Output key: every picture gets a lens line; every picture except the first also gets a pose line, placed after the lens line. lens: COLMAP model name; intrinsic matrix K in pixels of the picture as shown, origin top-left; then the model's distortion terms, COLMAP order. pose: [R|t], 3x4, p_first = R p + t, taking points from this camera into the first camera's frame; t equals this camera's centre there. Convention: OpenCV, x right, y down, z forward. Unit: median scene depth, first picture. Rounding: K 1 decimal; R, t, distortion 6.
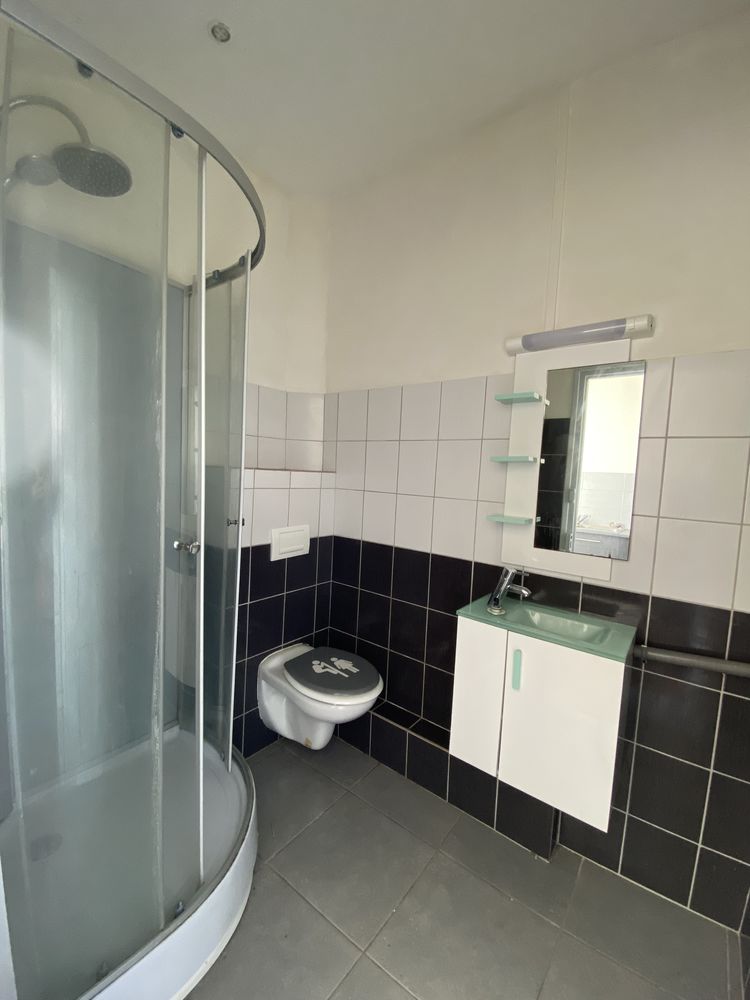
lens RADIAL K [[402.1, 0, 375.9], [0, 402.1, 498.7], [0, 0, 1]] dist [-0.013340, -0.007535]
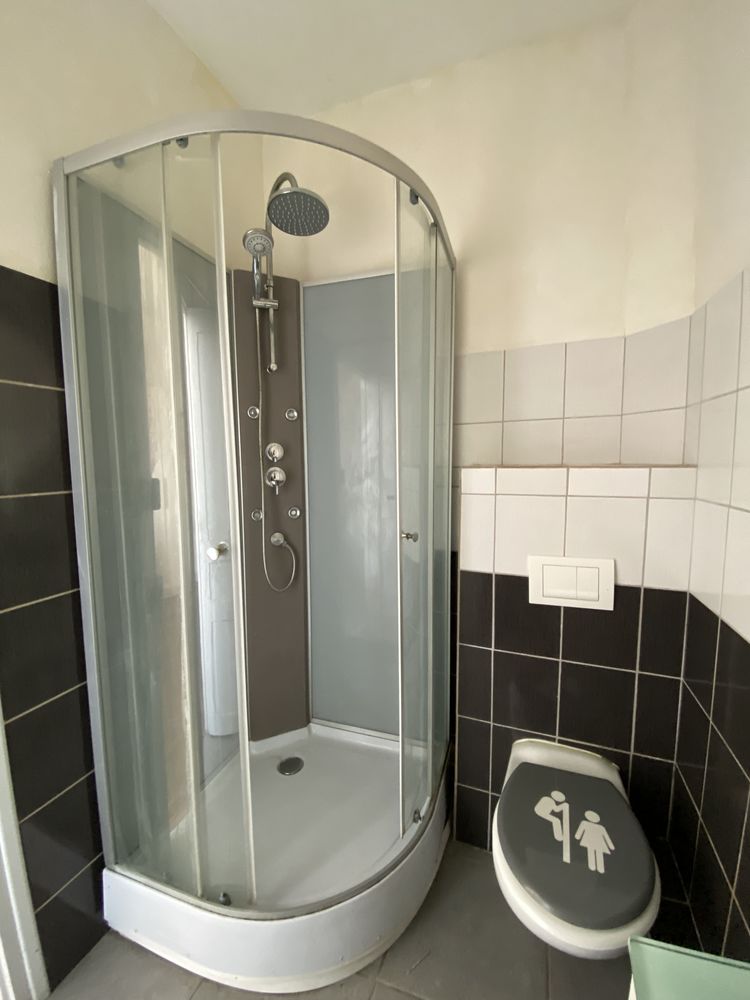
lens RADIAL K [[402.1, 0, 376.6], [0, 402.1, 502.6], [0, 0, 1]] dist [-0.013340, -0.007535]
pose [[0.295422, 0.049792, -0.954068, 0.282138], [-0.044228, 0.998283, 0.038404, -0.025539], [0.954342, 0.030852, 0.297117, 0.531328]]
